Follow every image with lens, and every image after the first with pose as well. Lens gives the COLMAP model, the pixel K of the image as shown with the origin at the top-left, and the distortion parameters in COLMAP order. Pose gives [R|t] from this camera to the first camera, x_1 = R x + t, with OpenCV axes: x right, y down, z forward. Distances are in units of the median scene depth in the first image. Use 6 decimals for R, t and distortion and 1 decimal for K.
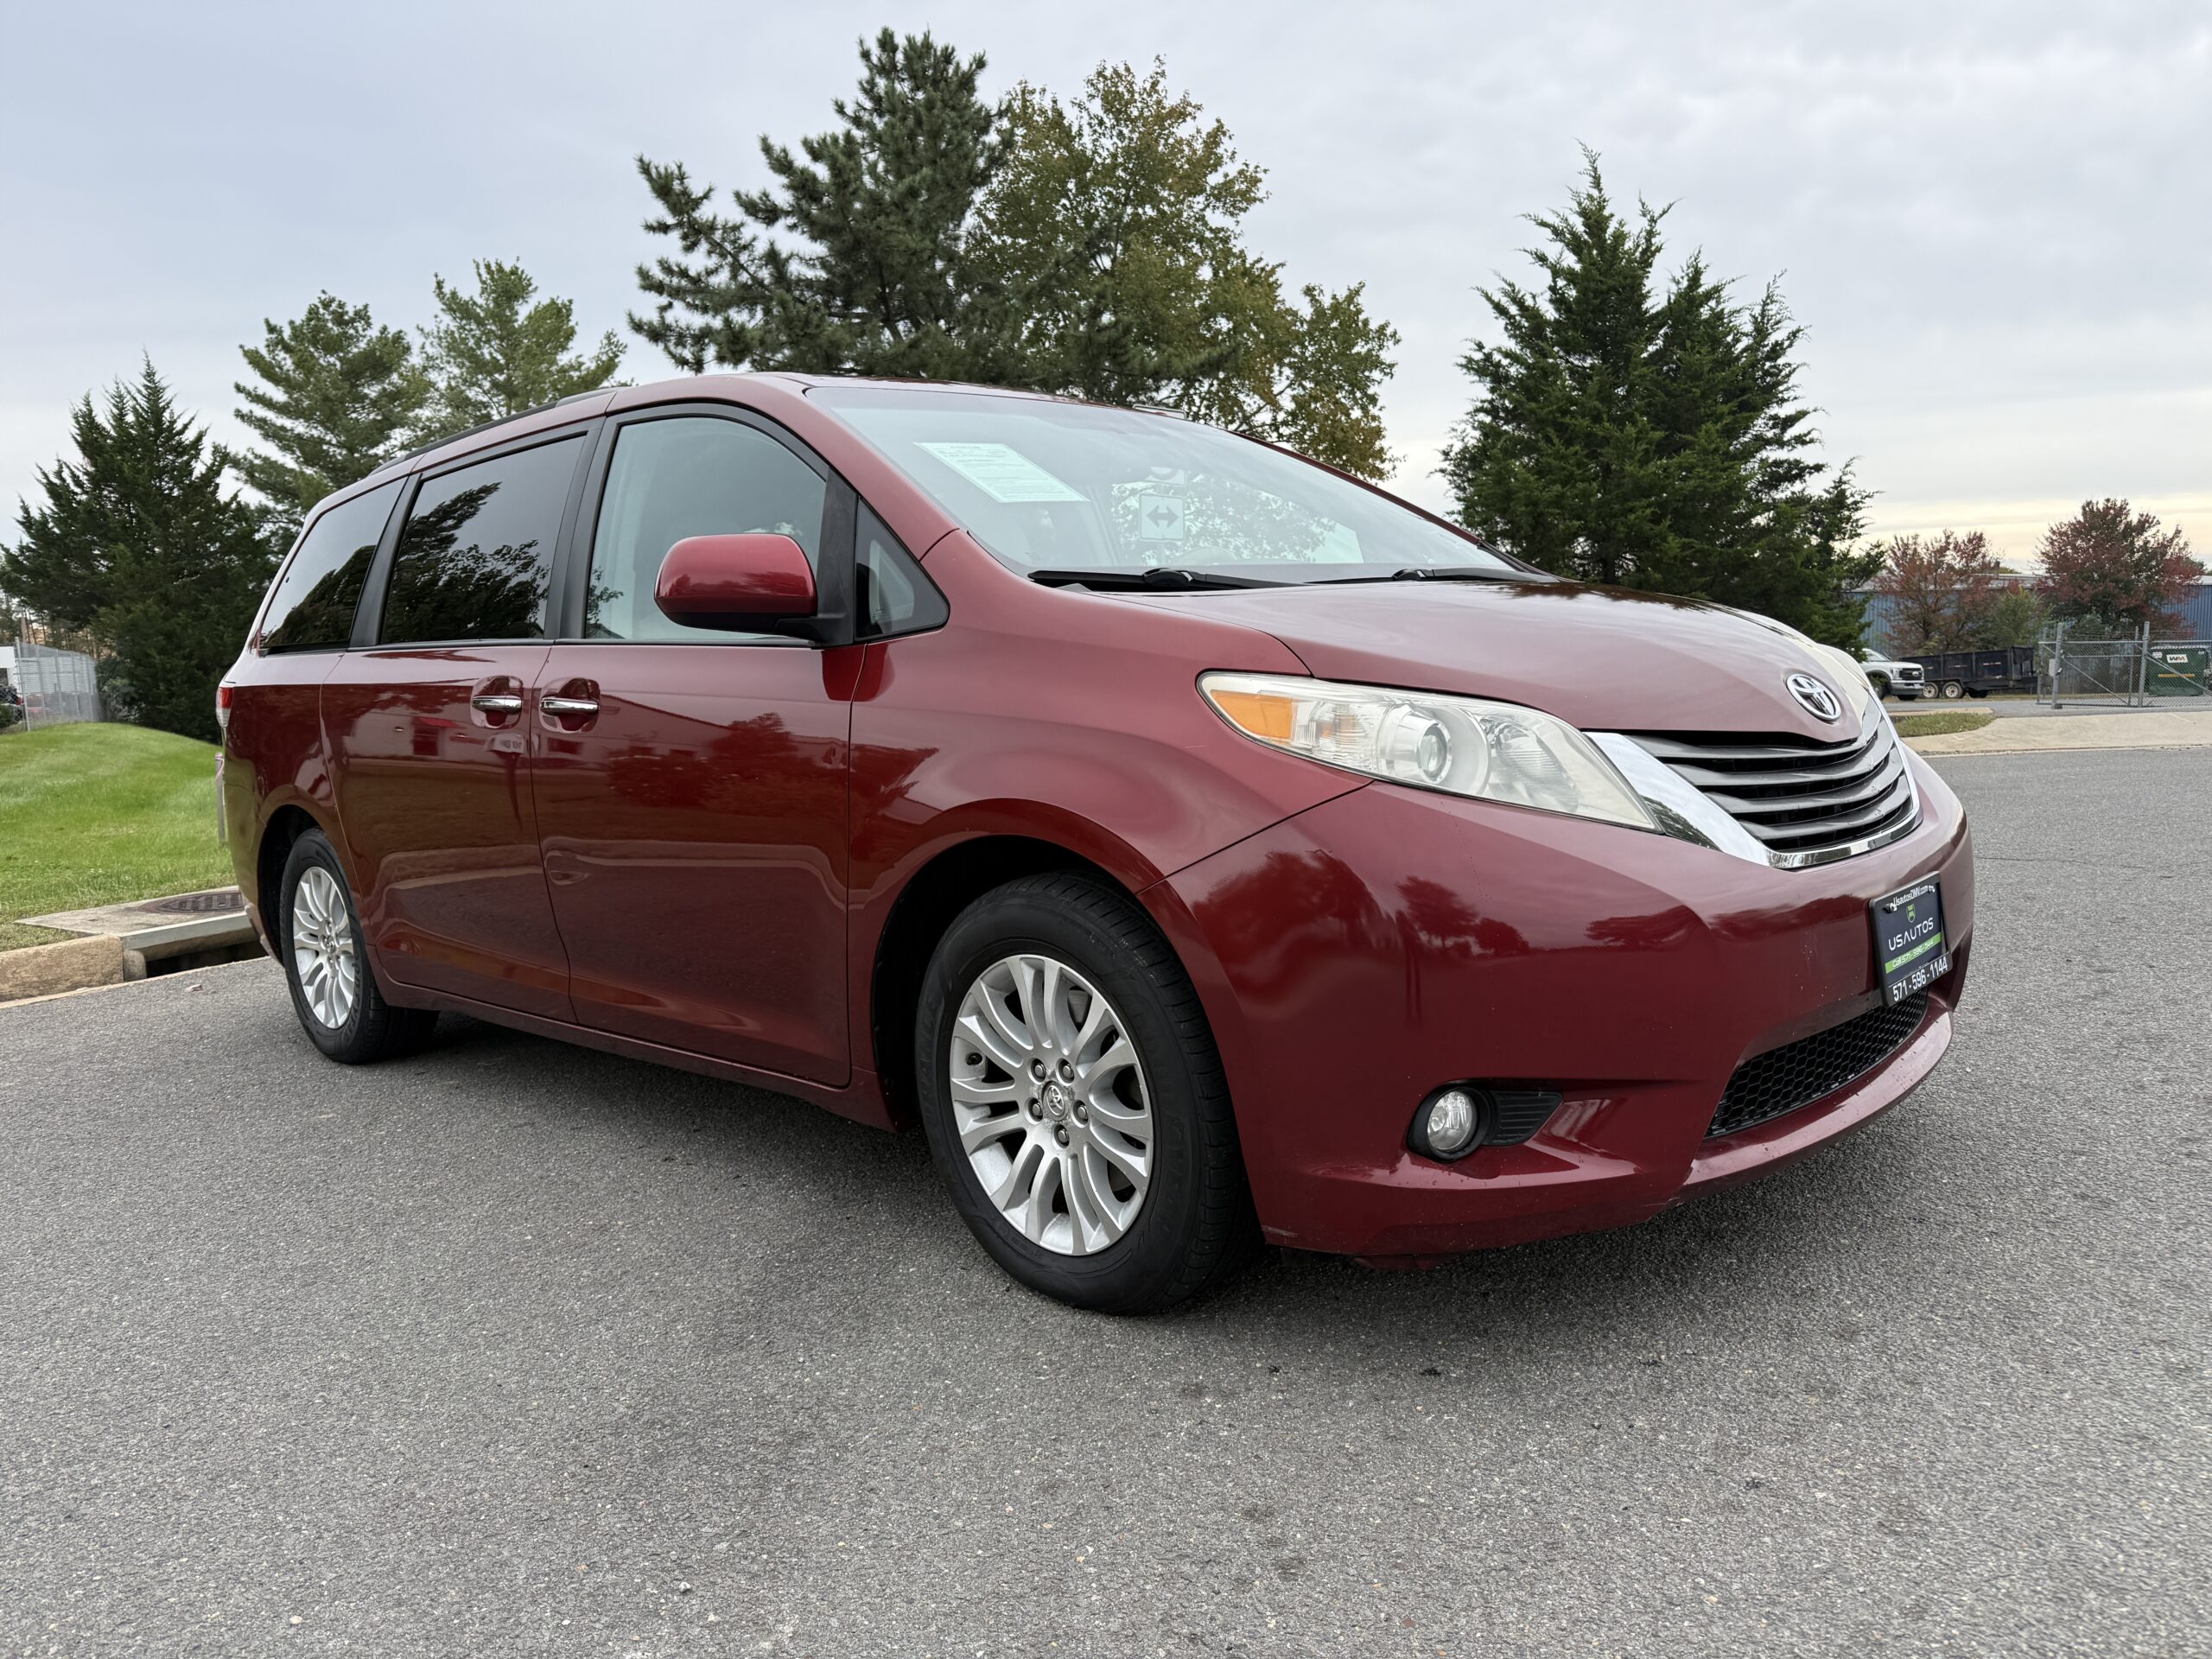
lens RADIAL K [[1526.8, 0, 1100.4], [0, 1526.8, 842.4], [0, 0, 1]] dist [0.021367, -0.023908]
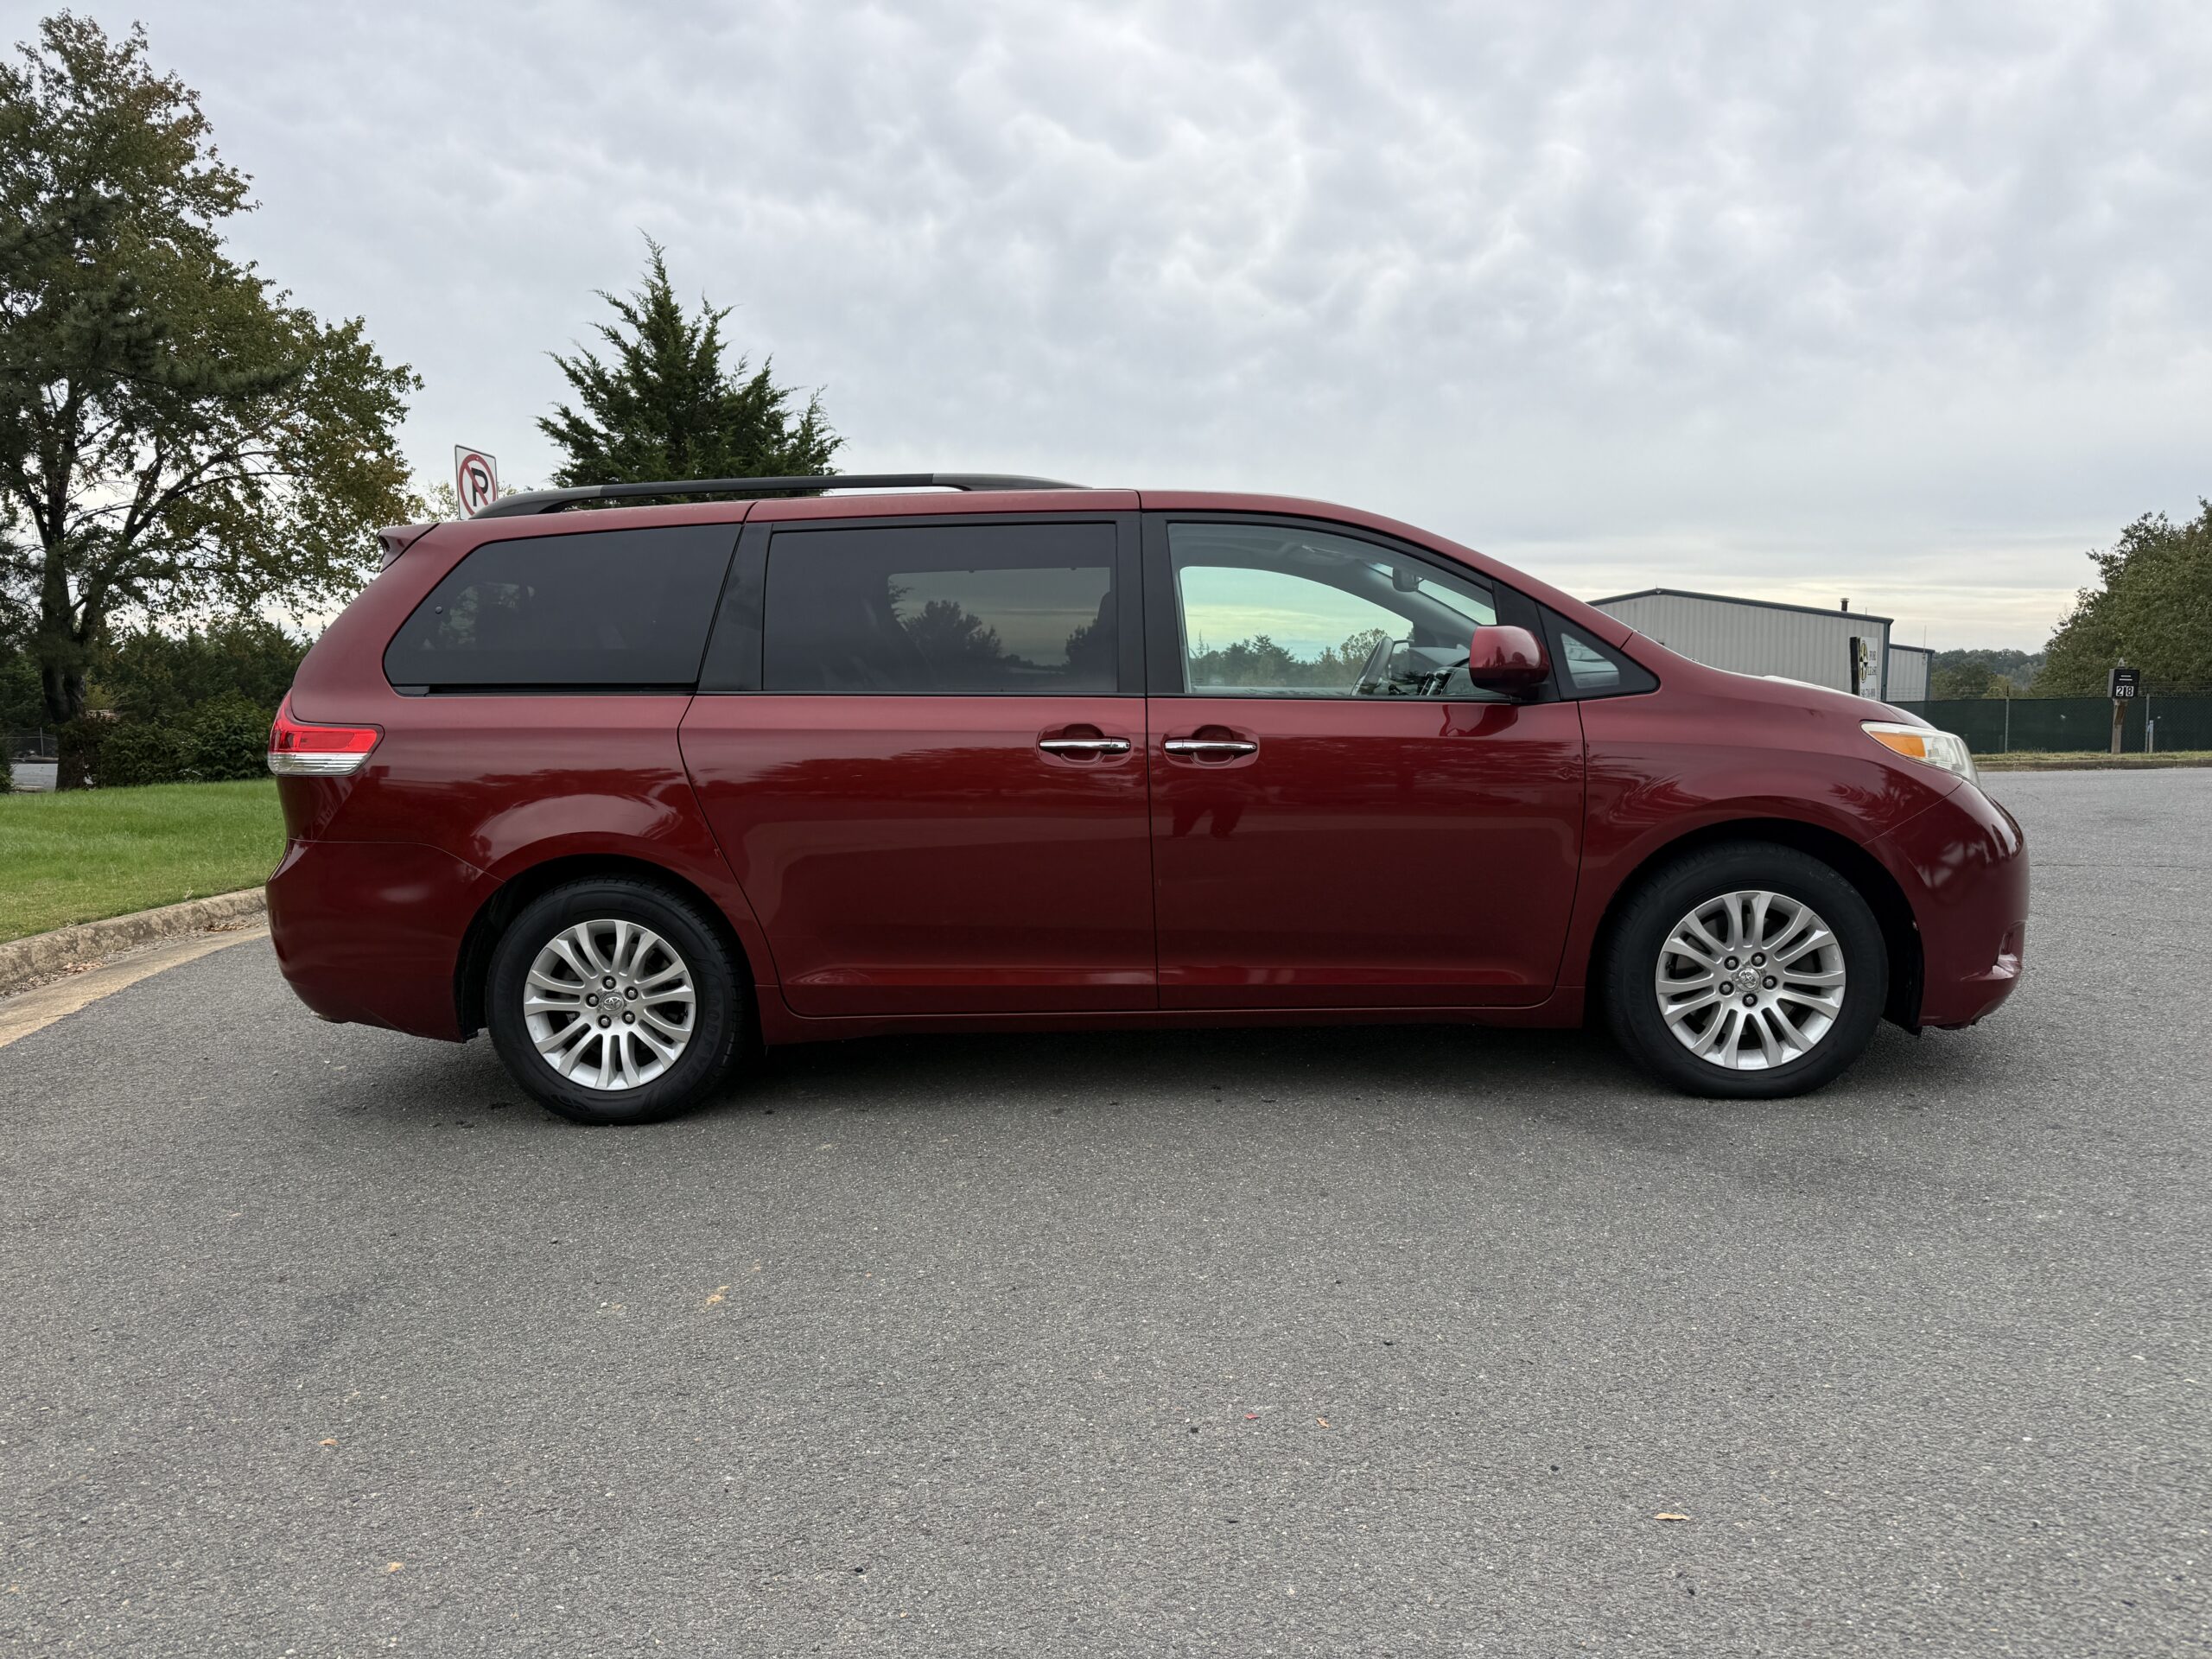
lens RADIAL K [[1526.8, 0, 1100.4], [0, 1526.8, 842.4], [0, 0, 1]] dist [0.021367, -0.023908]
pose [[0.750287, -0.047914, 0.659374, -0.517216], [0.073608, 0.997223, -0.011293, -0.003910], [-0.657002, 0.057008, 0.751730, 0.062758]]
